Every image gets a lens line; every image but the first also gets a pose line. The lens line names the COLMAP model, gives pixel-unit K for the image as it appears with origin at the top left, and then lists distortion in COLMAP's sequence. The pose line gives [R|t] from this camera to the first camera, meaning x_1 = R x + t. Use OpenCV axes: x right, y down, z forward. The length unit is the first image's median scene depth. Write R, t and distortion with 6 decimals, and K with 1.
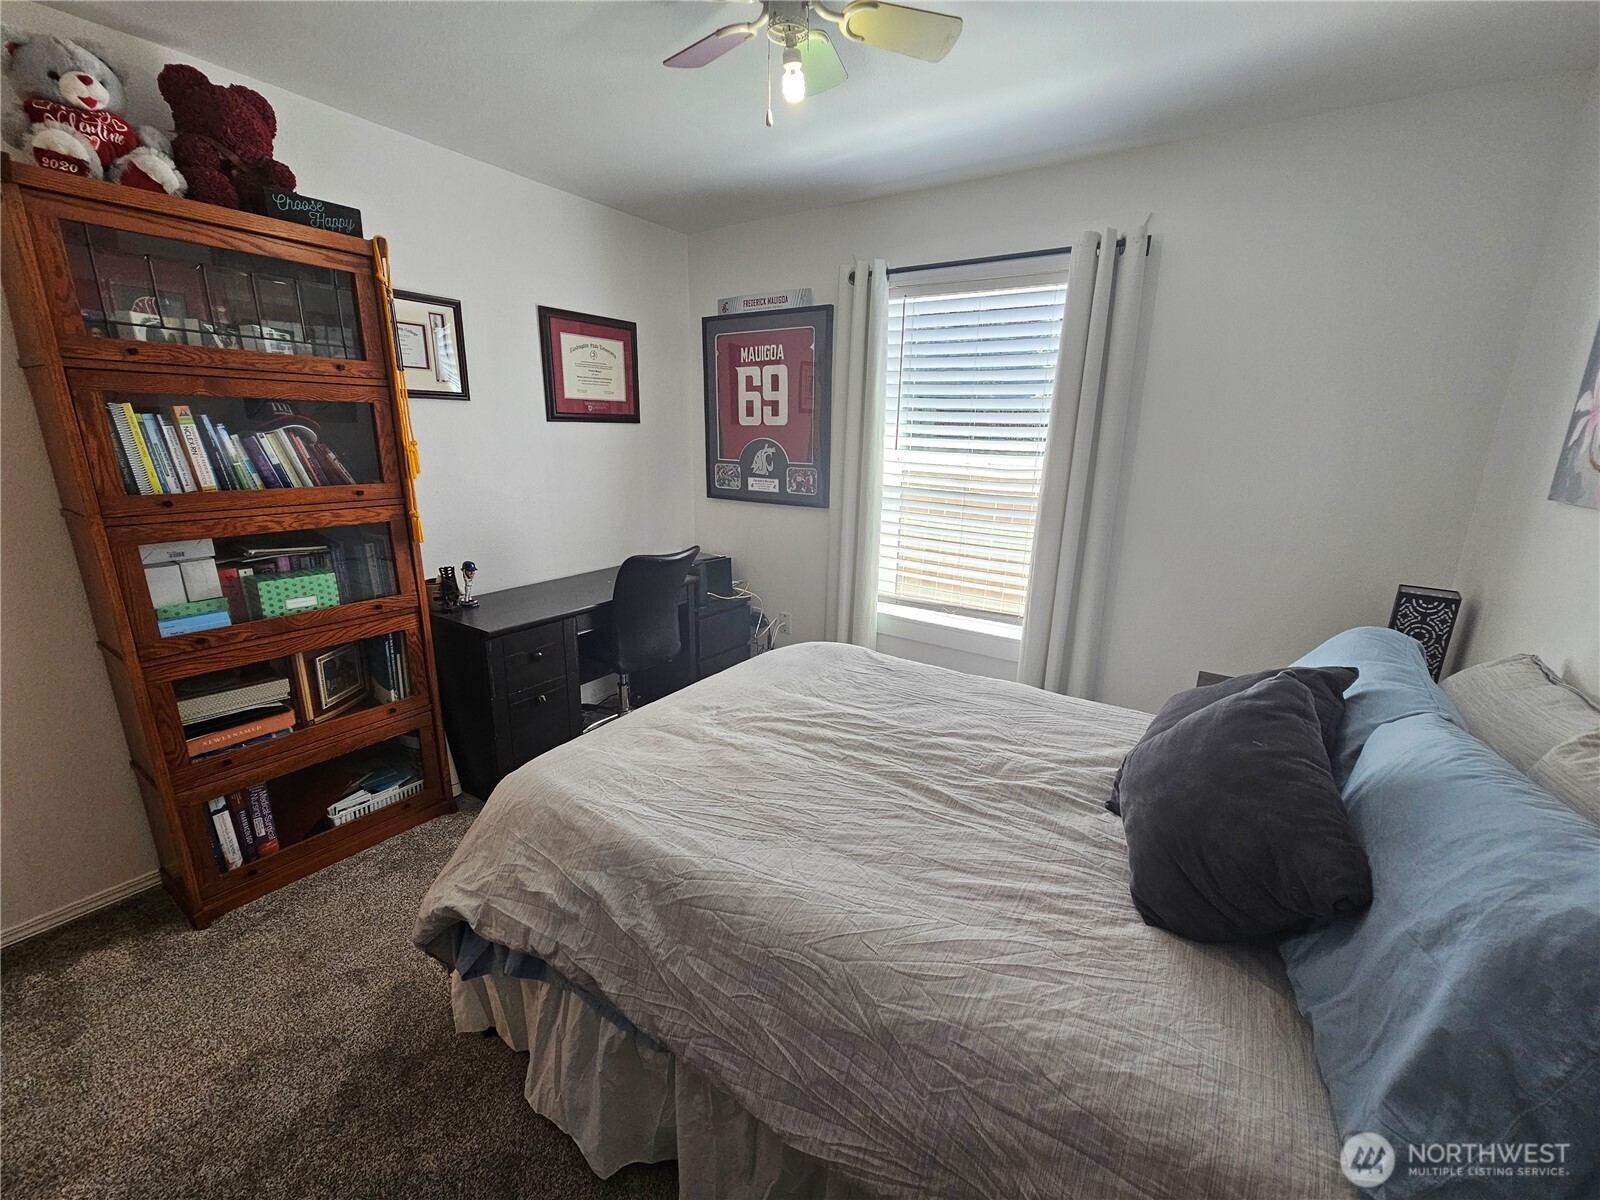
lens RADIAL K [[655.5, 0, 807.8], [0, 655.5, 603.0], [0, 0, 1]] dist [0.001088, -0.000474]
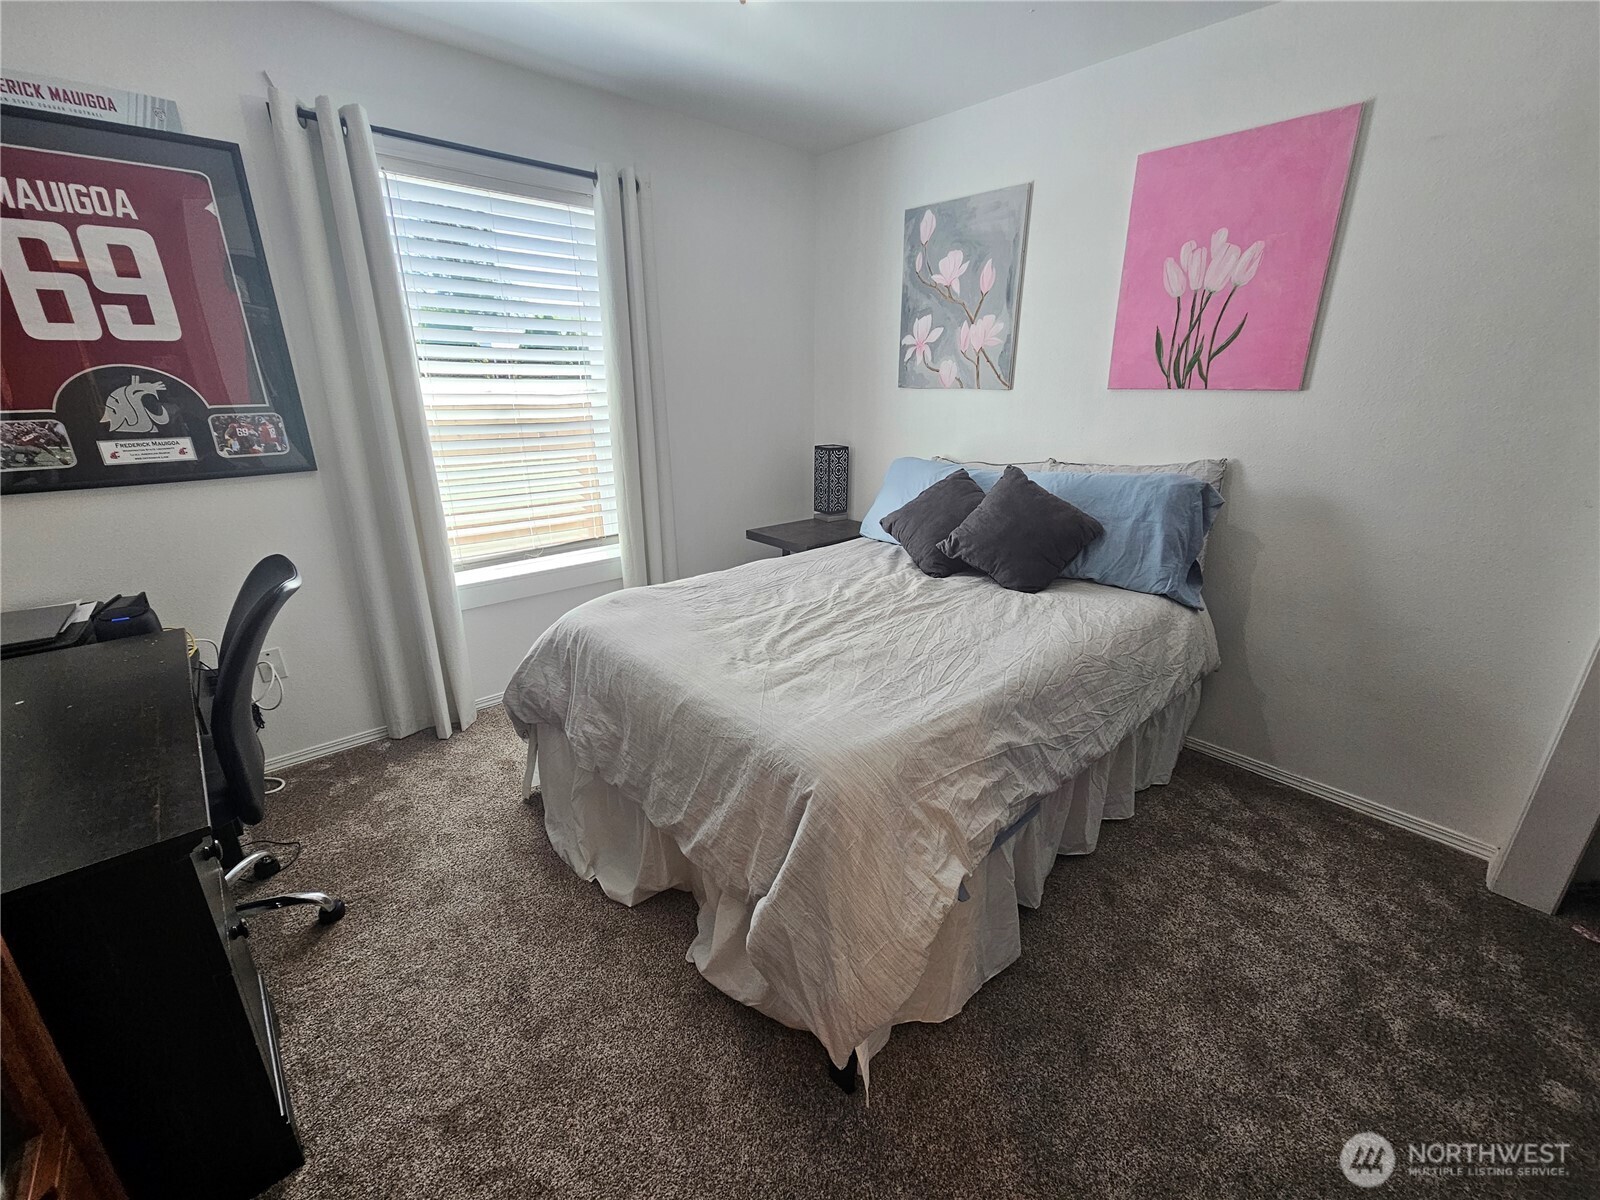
lens RADIAL K [[655.5, 0, 806.0], [0, 655.5, 602.4], [0, 0, 1]] dist [0.001088, -0.000474]
pose [[0.247111, -0.333367, 0.909837, -0.704907], [0.250083, 0.929088, 0.272498, -0.105308], [-0.936160, 0.160197, 0.312957, 0.465152]]
